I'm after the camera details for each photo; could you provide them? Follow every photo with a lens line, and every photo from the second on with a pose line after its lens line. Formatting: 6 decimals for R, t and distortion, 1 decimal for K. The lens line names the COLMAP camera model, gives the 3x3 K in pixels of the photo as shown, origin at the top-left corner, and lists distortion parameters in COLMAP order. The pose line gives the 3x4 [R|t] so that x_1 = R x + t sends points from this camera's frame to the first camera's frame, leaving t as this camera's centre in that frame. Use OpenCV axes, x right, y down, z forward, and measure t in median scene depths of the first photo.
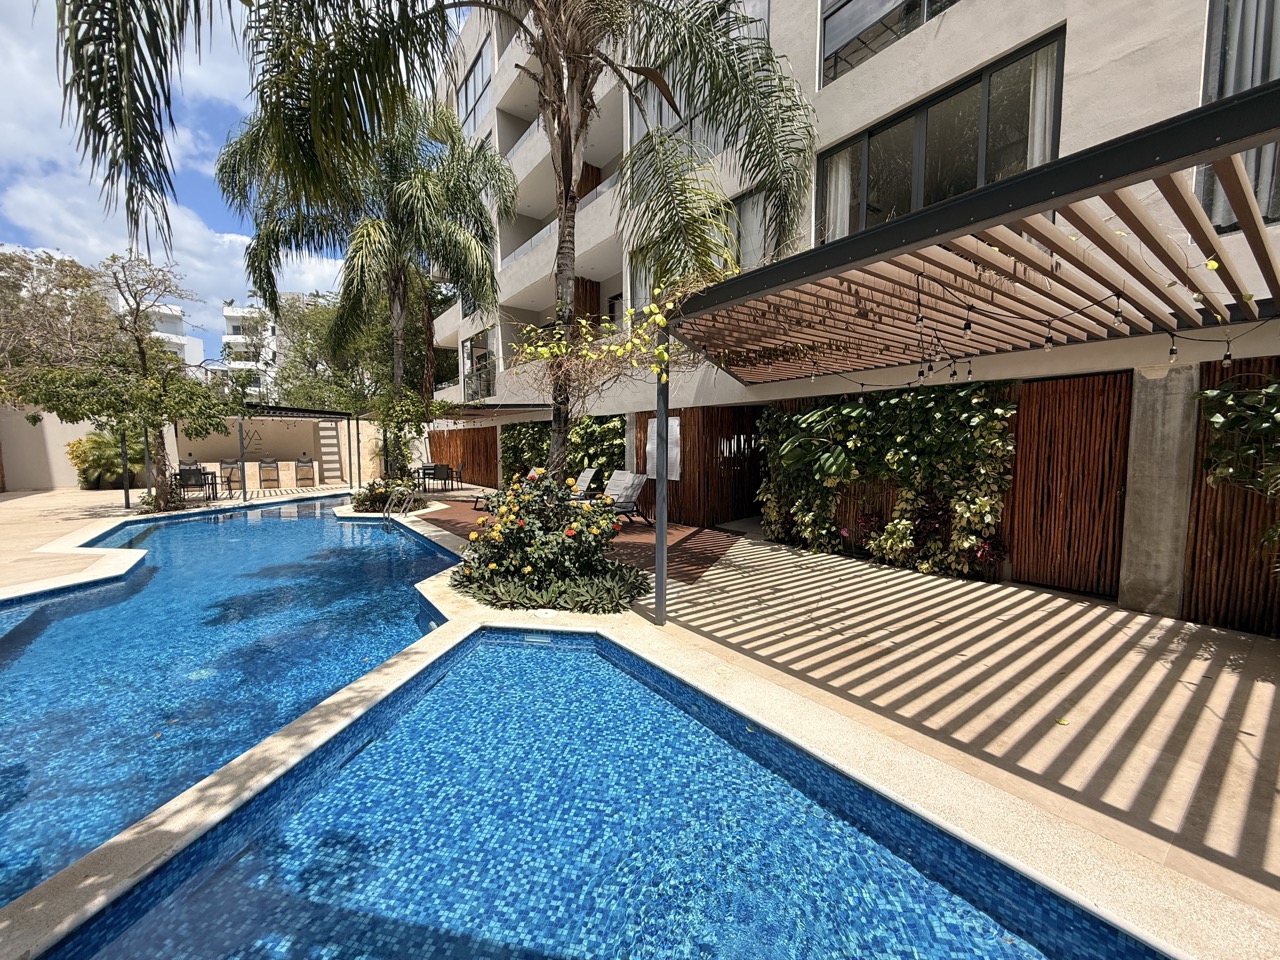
lens RADIAL K [[510.8, 0, 633.5], [0, 510.8, 480.7], [0, 0, 1]] dist [0.007201, -0.001535]
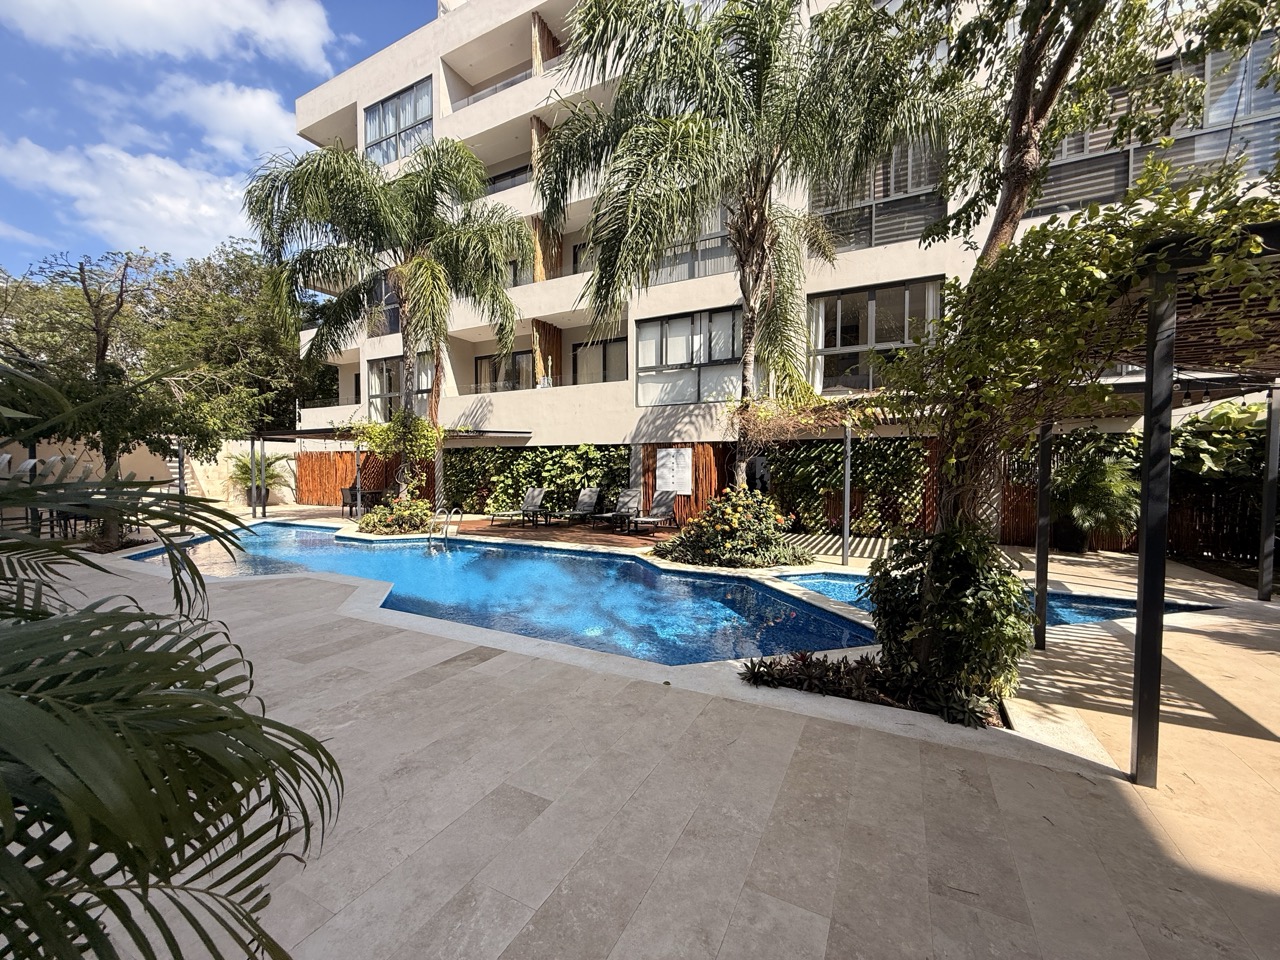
lens RADIAL K [[510.8, 0, 634.9], [0, 510.8, 480.7], [0, 0, 1]] dist [0.007201, -0.001535]
pose [[0.895333, -0.006143, 0.445355, -1.196029], [0.028192, 0.998681, -0.042902, 0.030070], [-0.444504, 0.050967, 0.894326, -0.273809]]
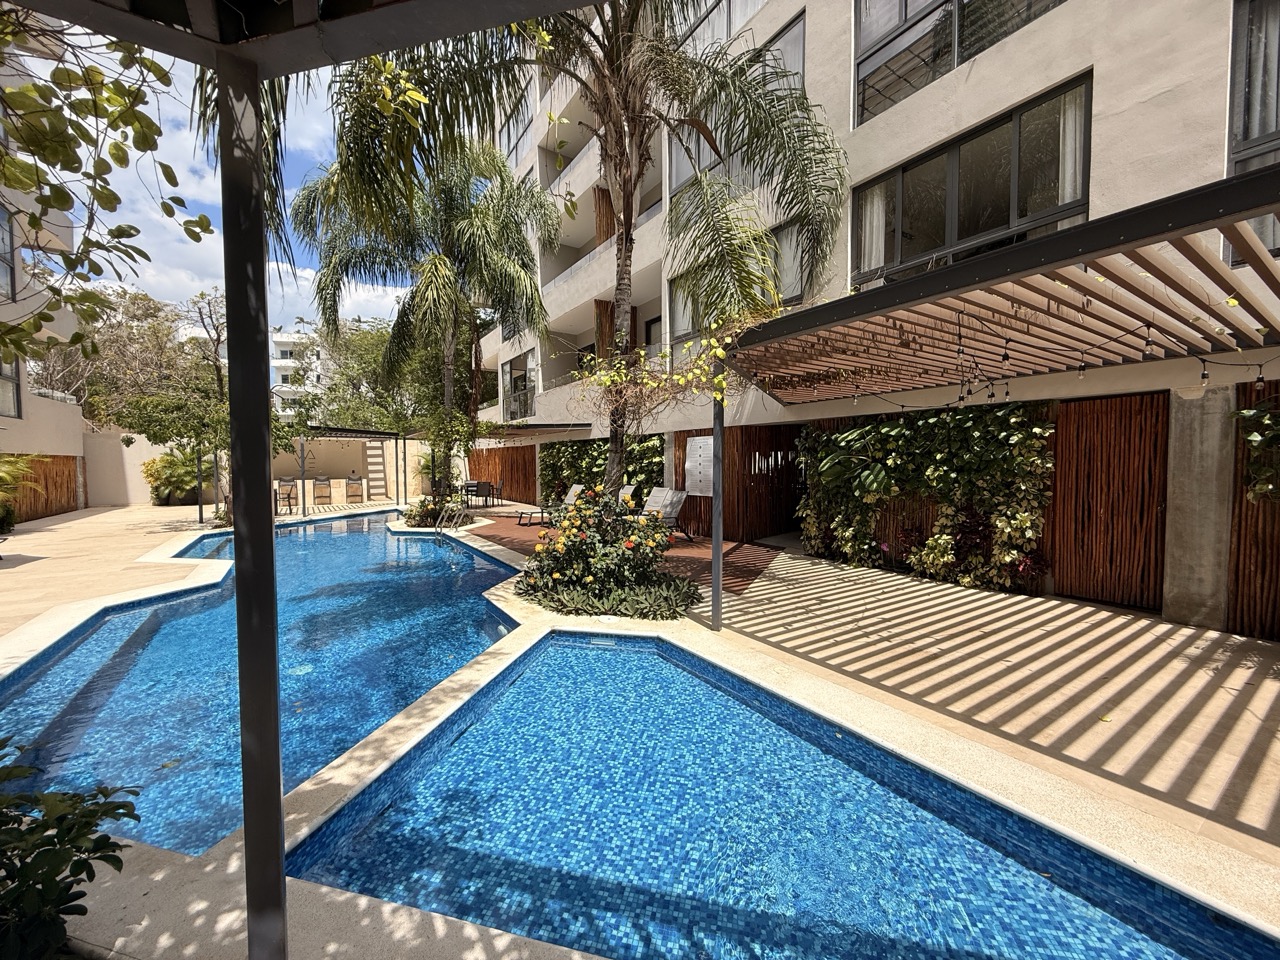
lens RADIAL K [[510.8, 0, 633.1], [0, 510.8, 481.0], [0, 0, 1]] dist [0.007201, -0.001535]
pose [[0.998713, -0.001233, -0.050702, -0.055590], [-0.000445, 0.999453, -0.033061, 0.002385], [0.050715, 0.033041, 0.998166, -0.079750]]
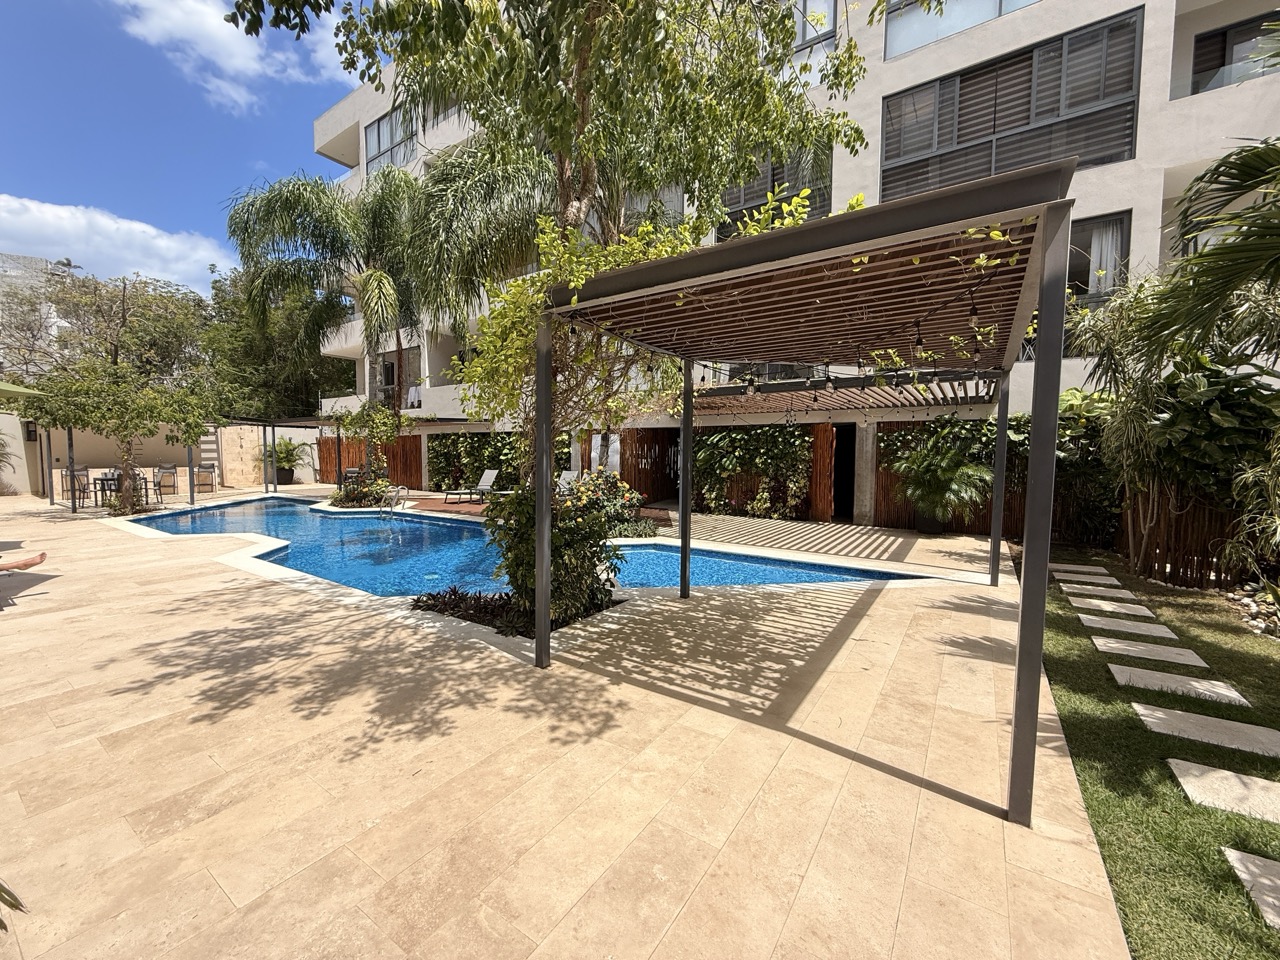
lens RADIAL K [[510.8, 0, 632.3], [0, 510.8, 481.7], [0, 0, 1]] dist [0.007201, -0.001535]
pose [[0.941054, -0.013664, 0.337981, -0.692274], [0.017722, 0.999803, -0.008923, 0.049984], [-0.337792, 0.014387, 0.941111, -0.751870]]
